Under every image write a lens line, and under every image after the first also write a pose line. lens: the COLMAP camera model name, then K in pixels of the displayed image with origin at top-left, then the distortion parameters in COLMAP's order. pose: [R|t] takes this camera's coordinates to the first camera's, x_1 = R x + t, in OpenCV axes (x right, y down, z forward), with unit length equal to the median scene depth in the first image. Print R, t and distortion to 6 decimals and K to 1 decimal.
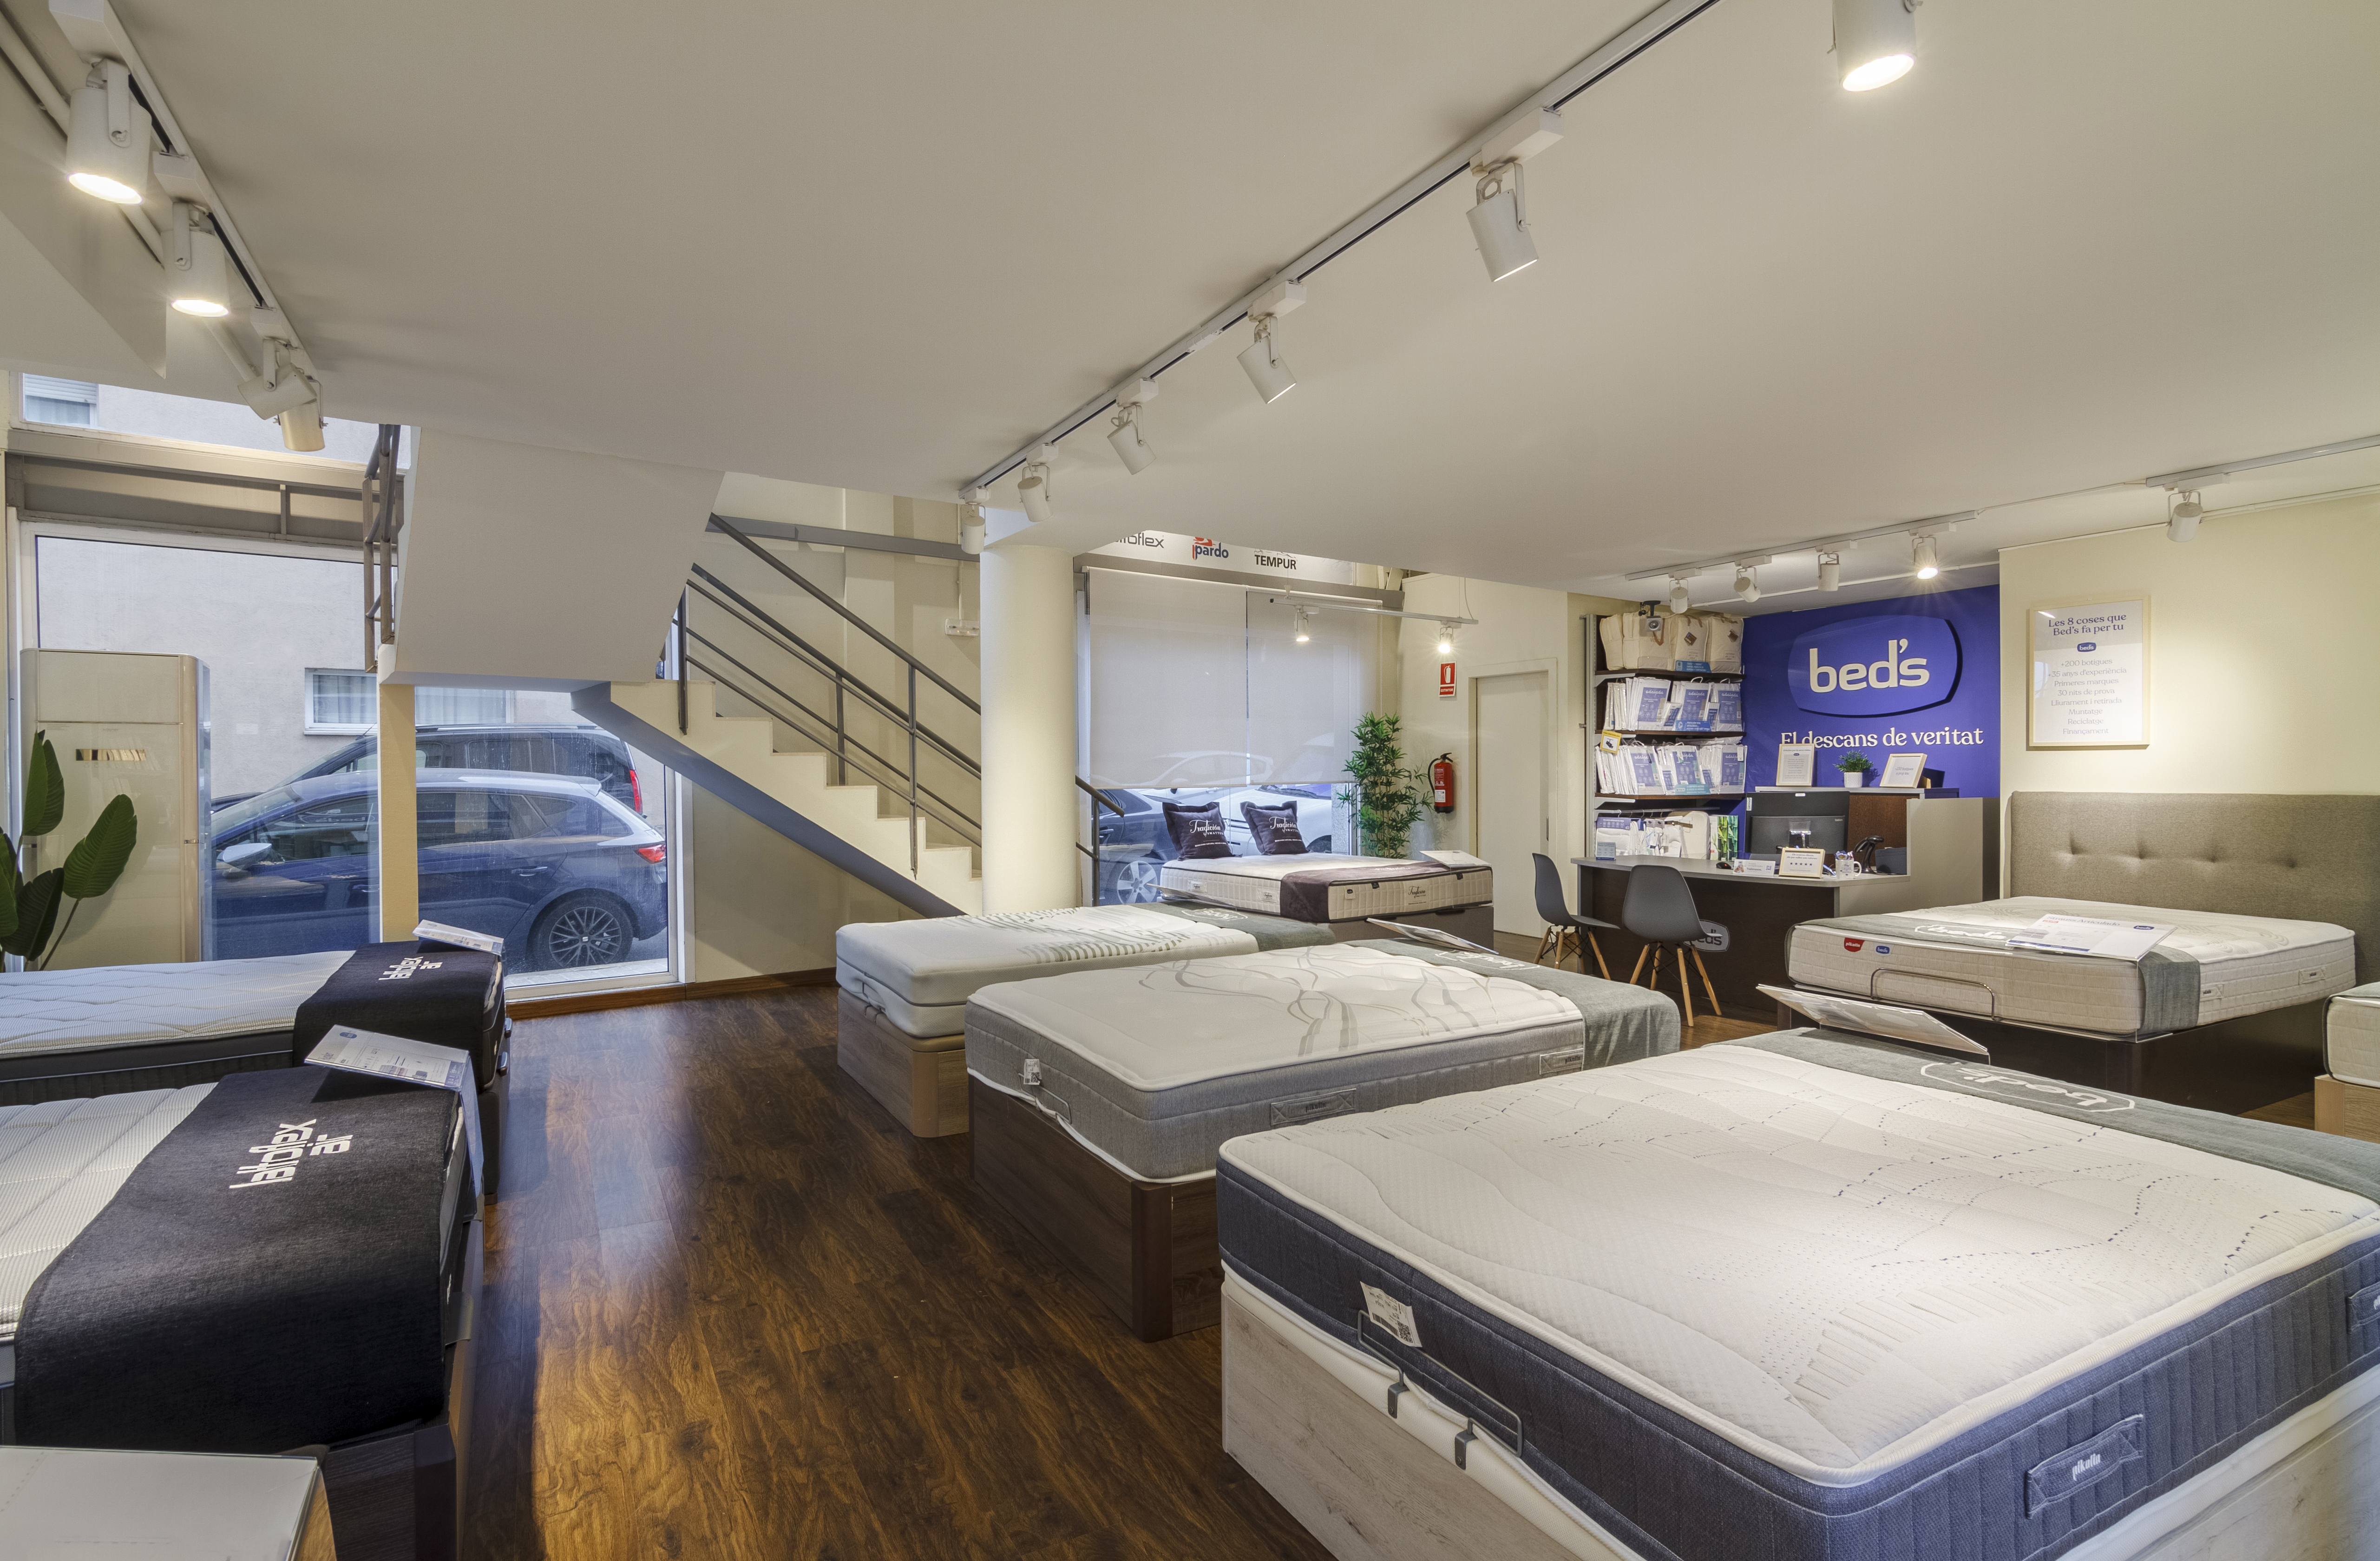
lens RADIAL K [[1203.1, 0, 1190.0], [0, 1203.1, 780.5], [0, 0, 1]] dist [0.000602, -0.000001]
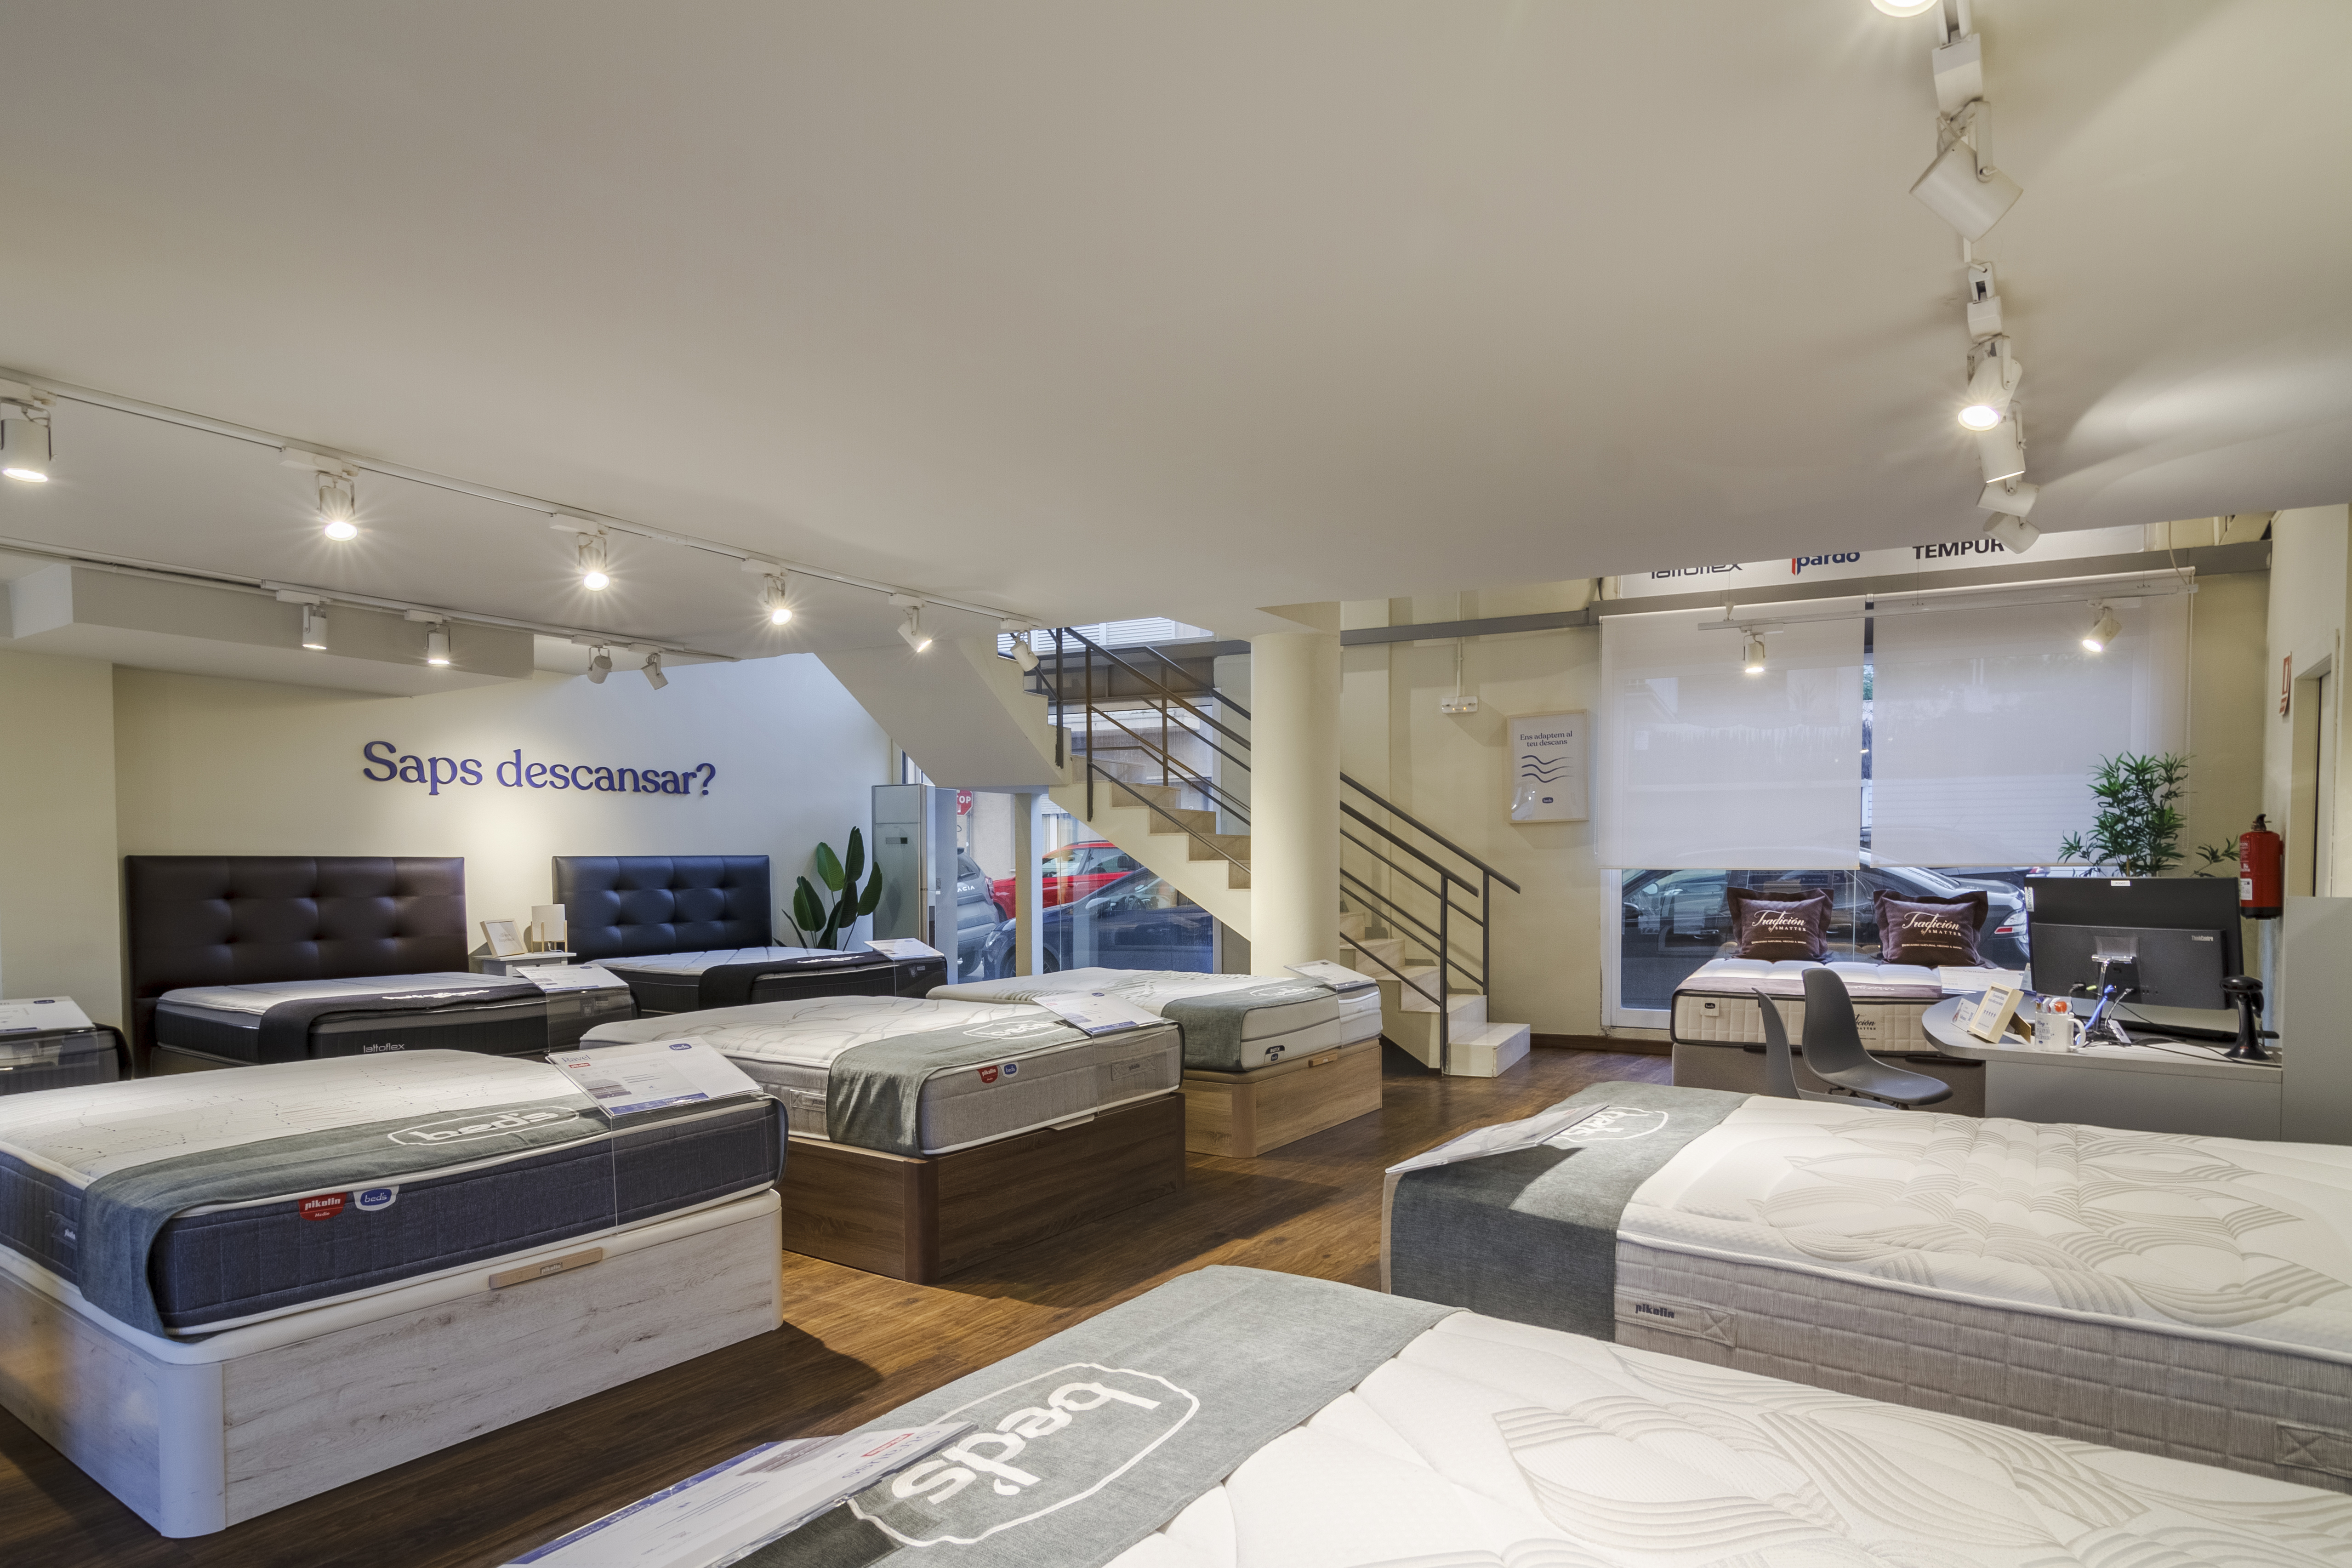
lens RADIAL K [[1237.3, 0, 1181.7], [0, 1237.3, 869.5], [0, 0, 1]] dist [-0.000955, -0.000307]
pose [[0.448915, 0.009337, -0.893525, 0.638829], [-0.007674, 0.999949, 0.006594, 0.004789], [0.893541, 0.003897, 0.448964, 0.344519]]
